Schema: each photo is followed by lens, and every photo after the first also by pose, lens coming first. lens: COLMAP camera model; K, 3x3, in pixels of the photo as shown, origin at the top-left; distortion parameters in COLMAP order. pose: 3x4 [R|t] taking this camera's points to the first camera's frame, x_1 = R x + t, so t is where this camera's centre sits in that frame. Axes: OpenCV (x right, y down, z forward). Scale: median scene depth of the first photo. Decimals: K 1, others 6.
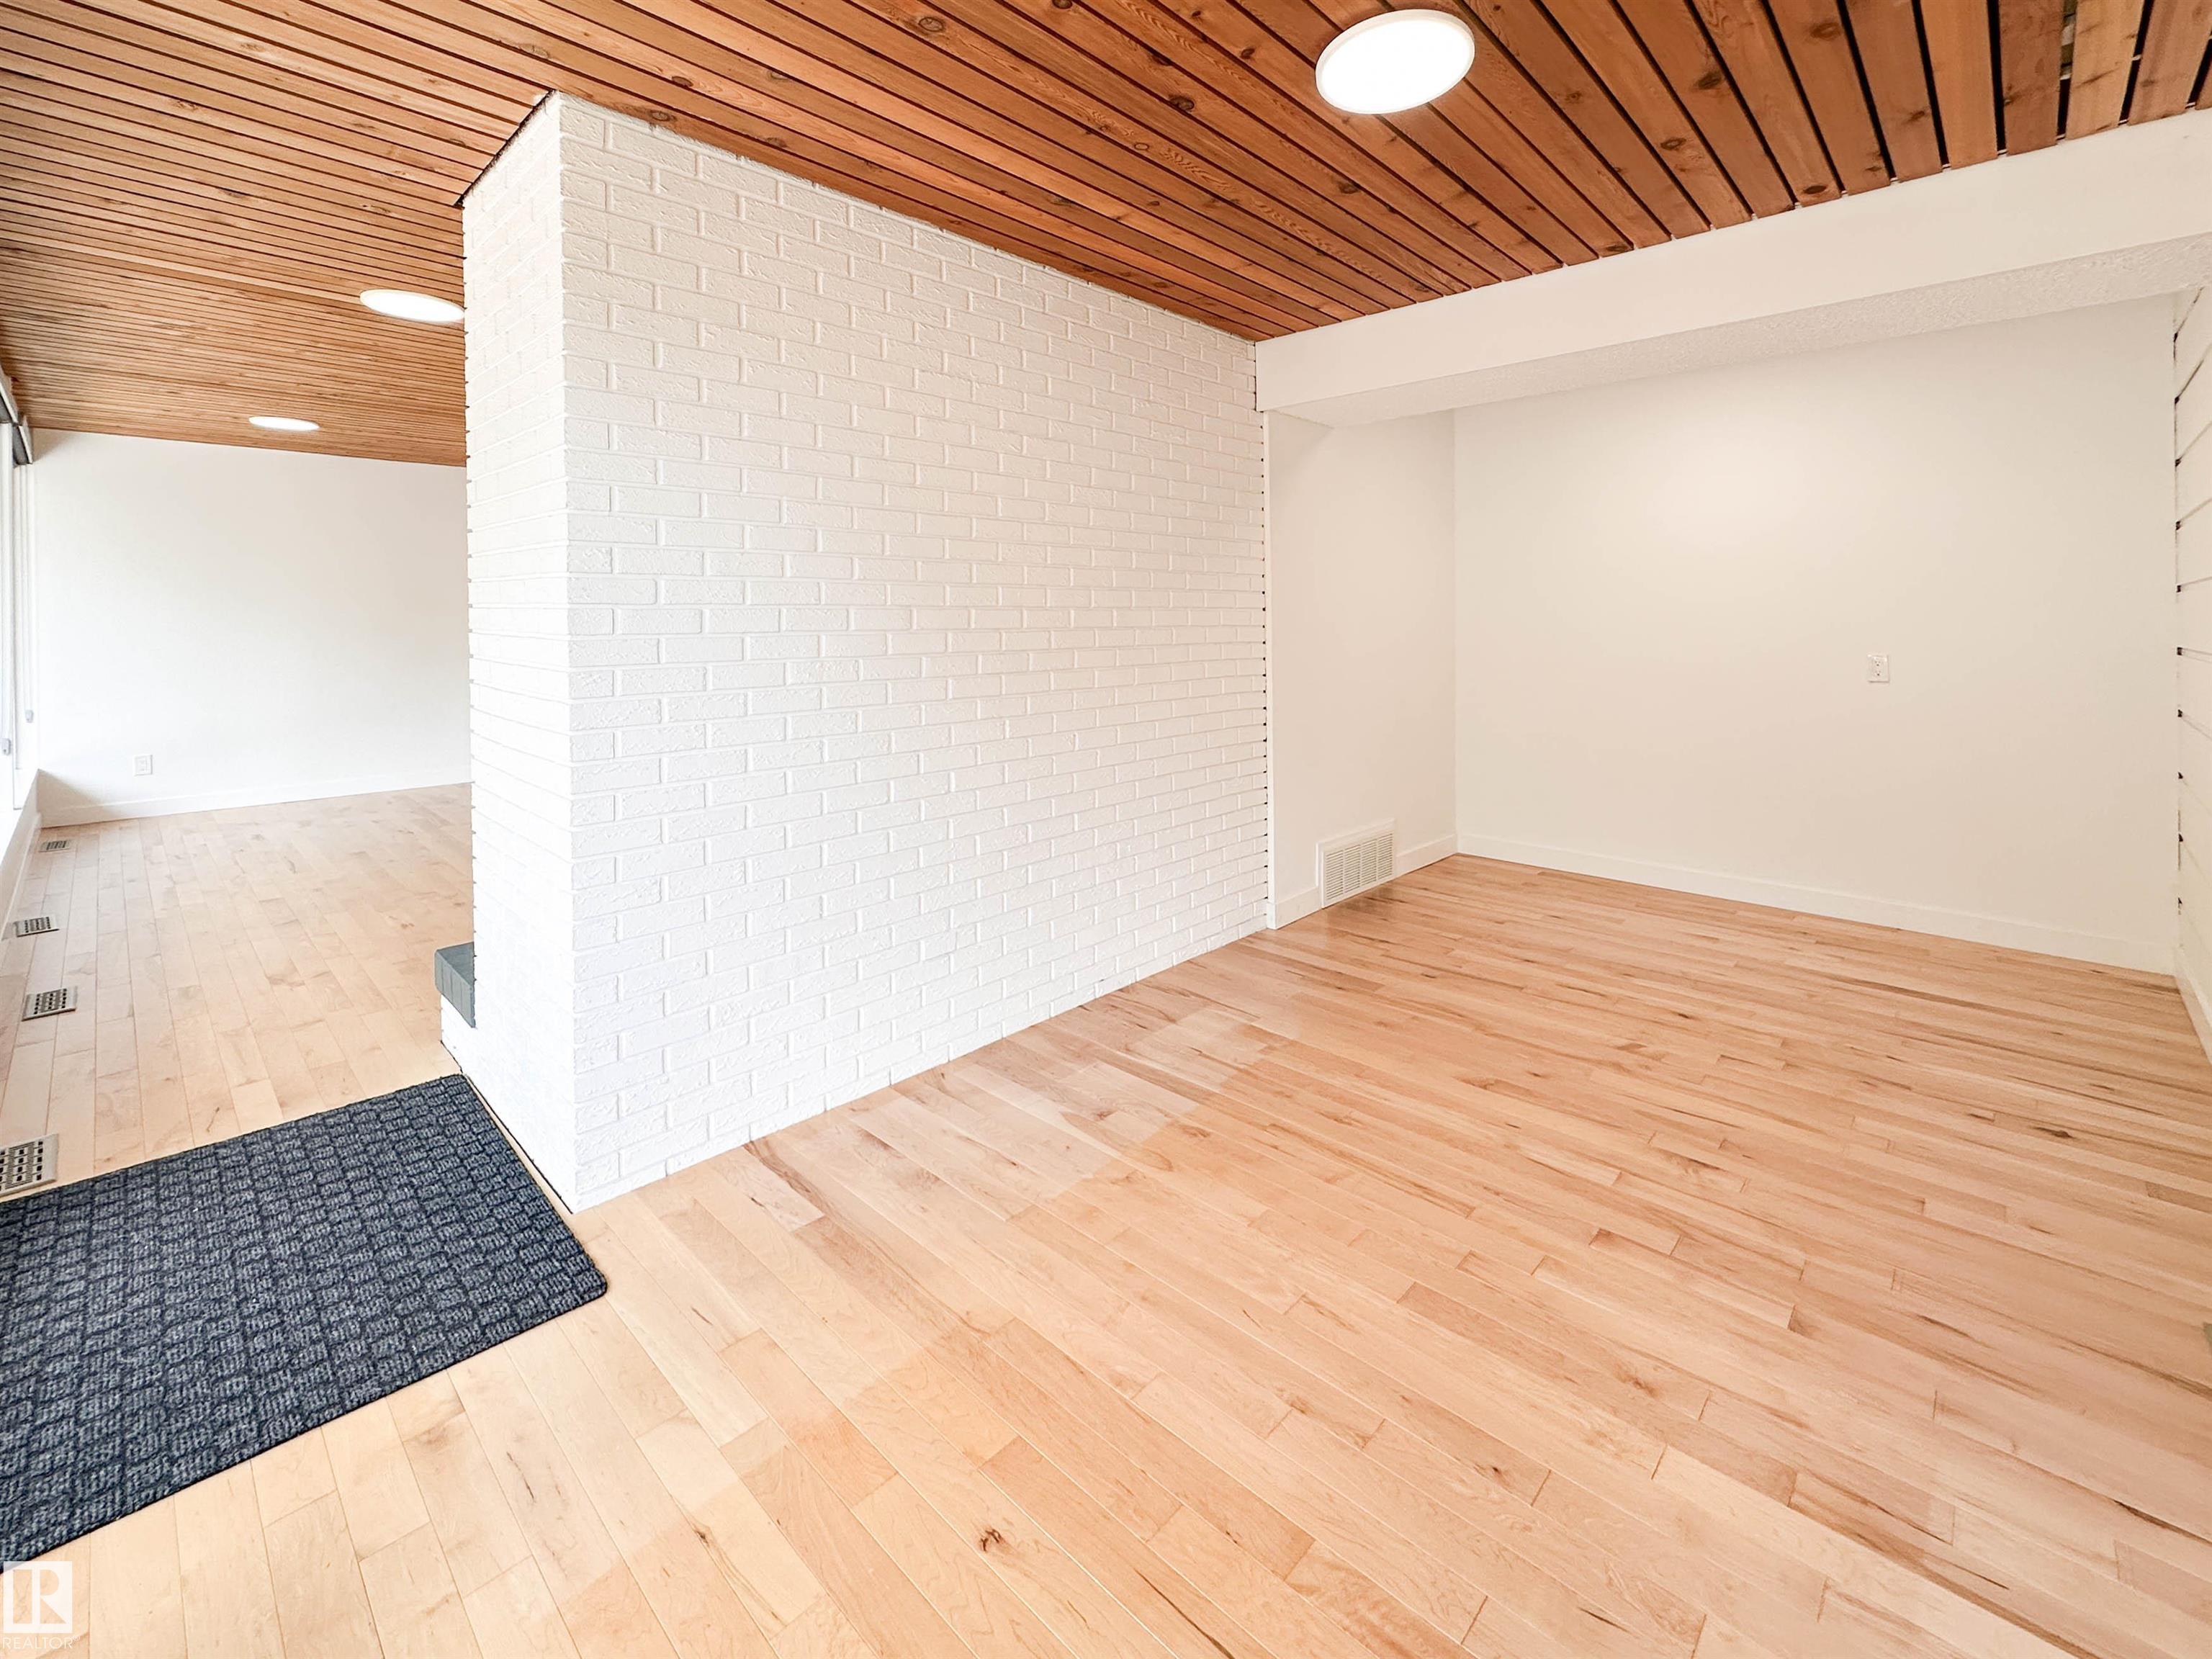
lens RADIAL K [[924.0, 0, 1091.4], [0, 924.0, 741.9], [0, 0, 1]] dist [-0.007112, 0.001496]
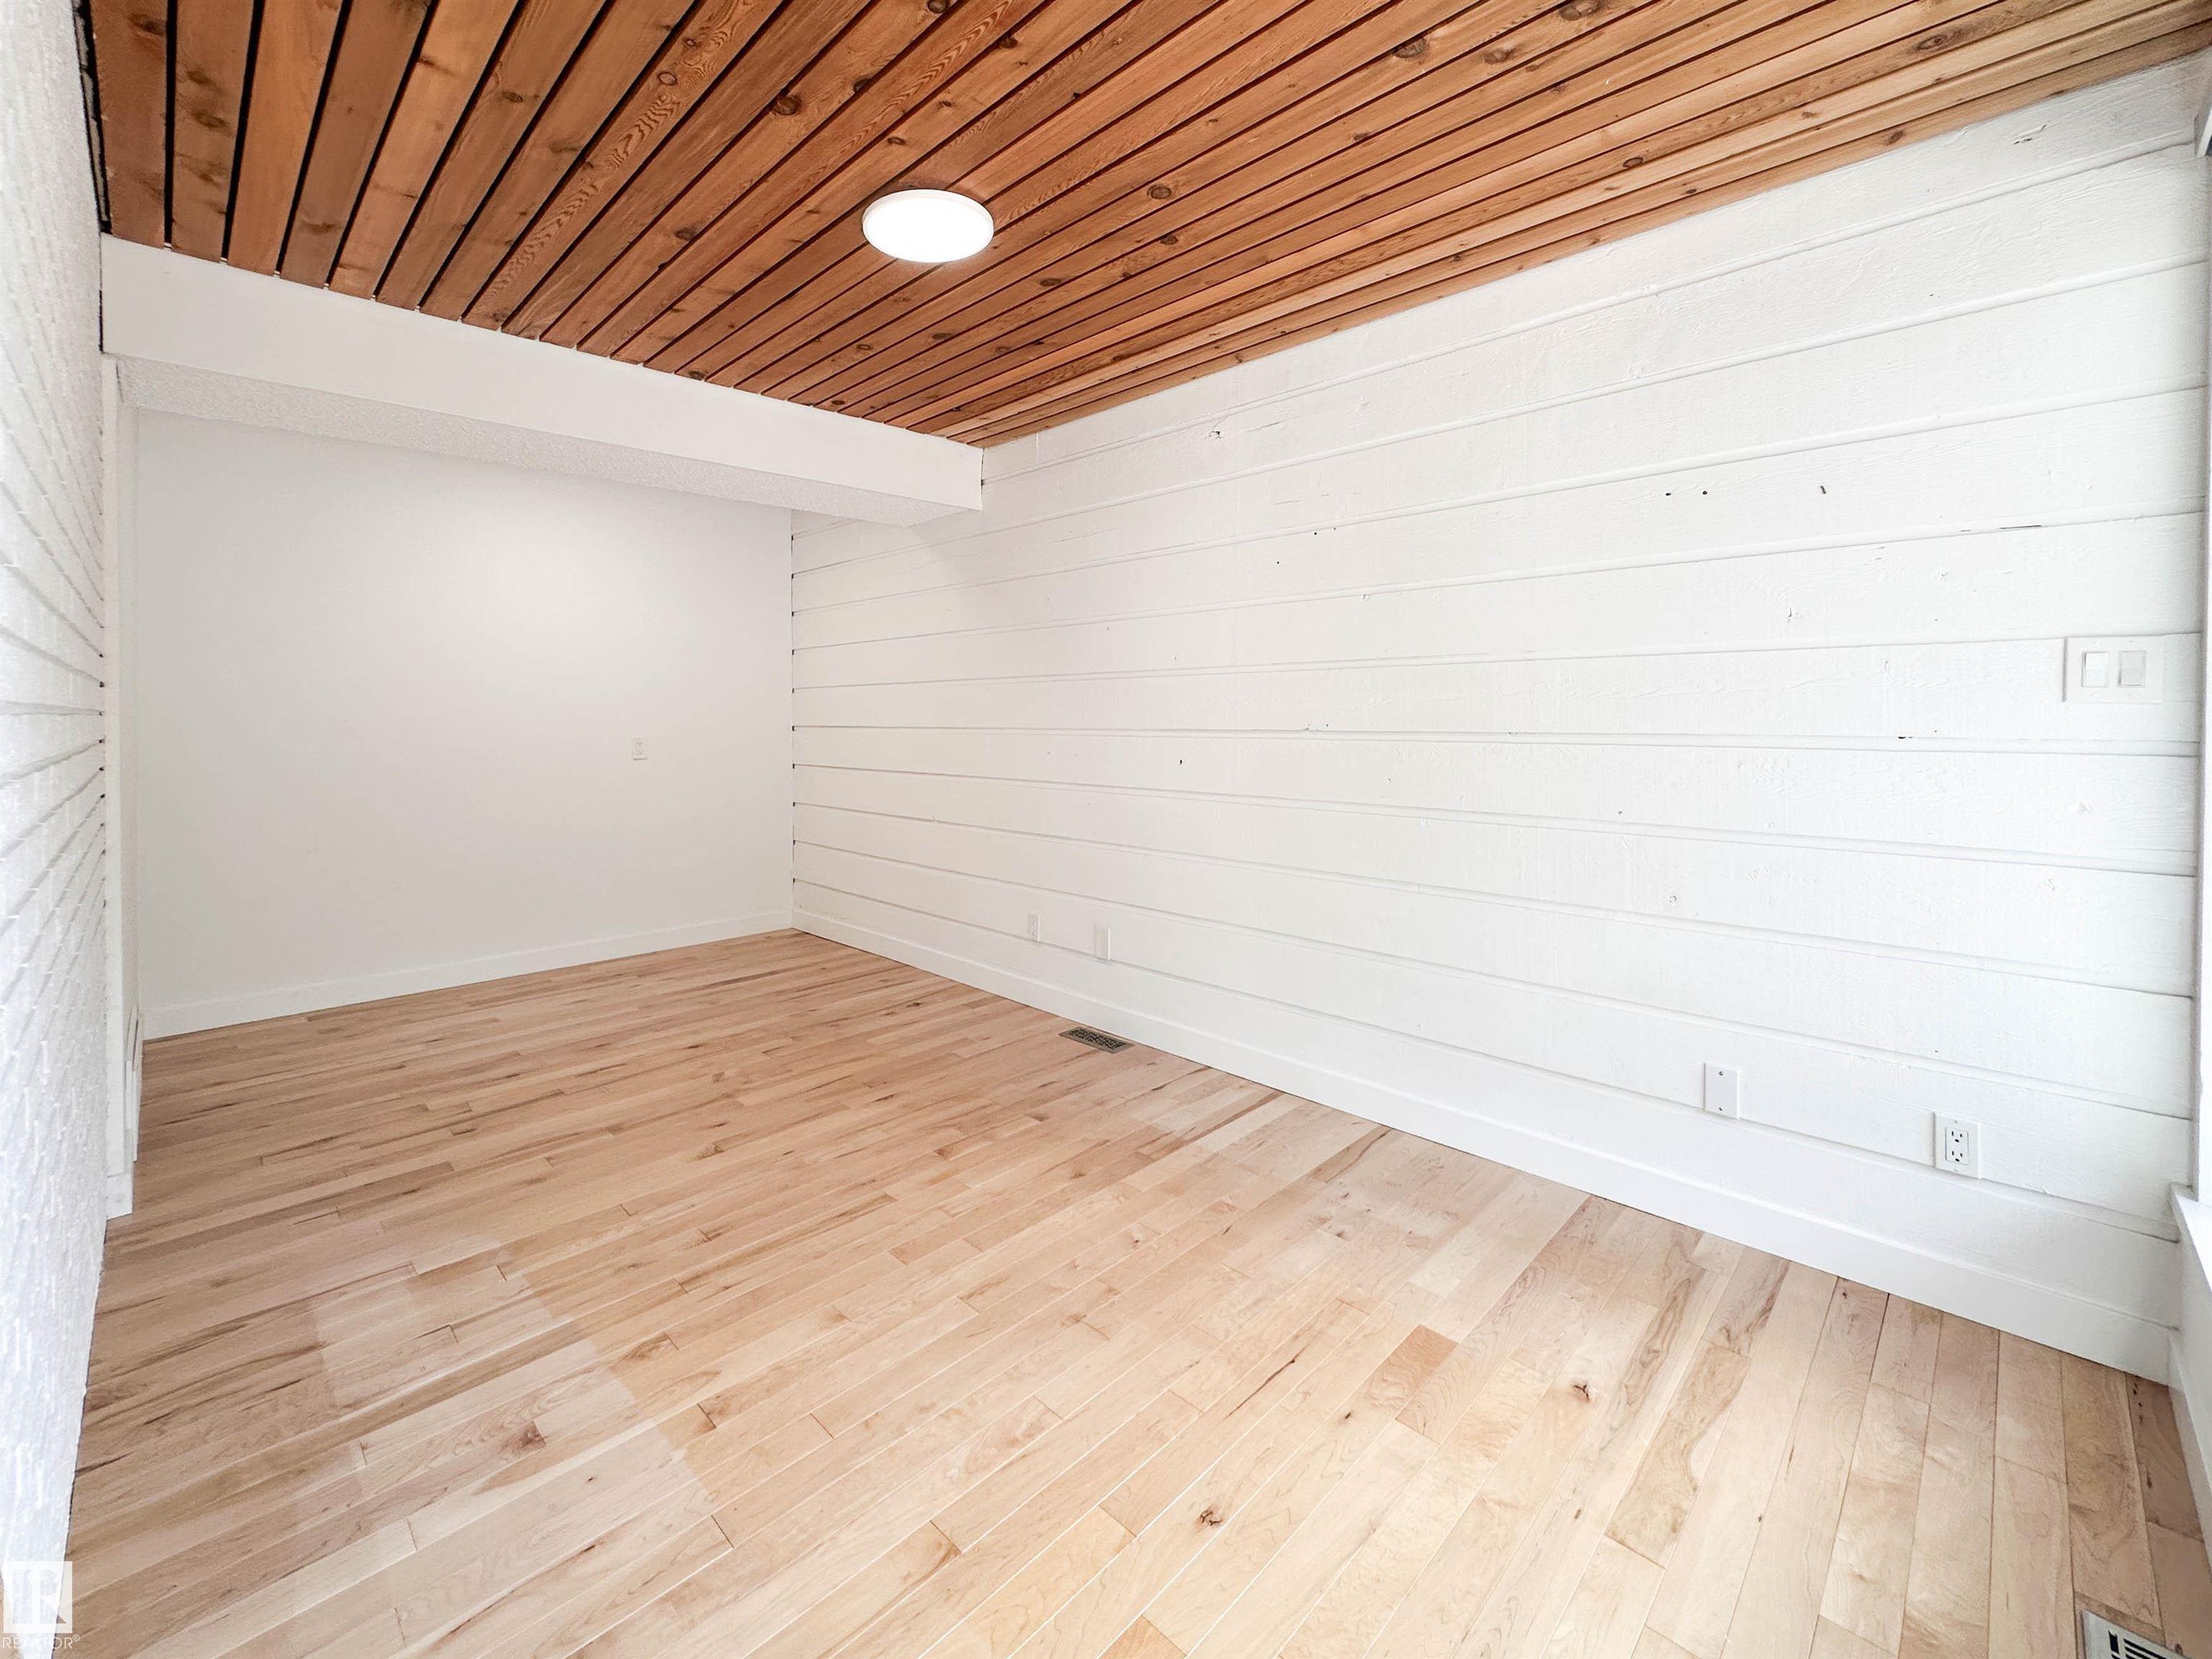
lens RADIAL K [[924.0, 0, 1104.2], [0, 924.0, 831.0], [0, 0, 1]] dist [-0.007112, 0.001496]
pose [[0.018017, -0.121705, 0.992403, -0.696314], [0.129971, 0.984427, 0.118367, -0.060872], [-0.991354, 0.126851, 0.033555, 0.612889]]
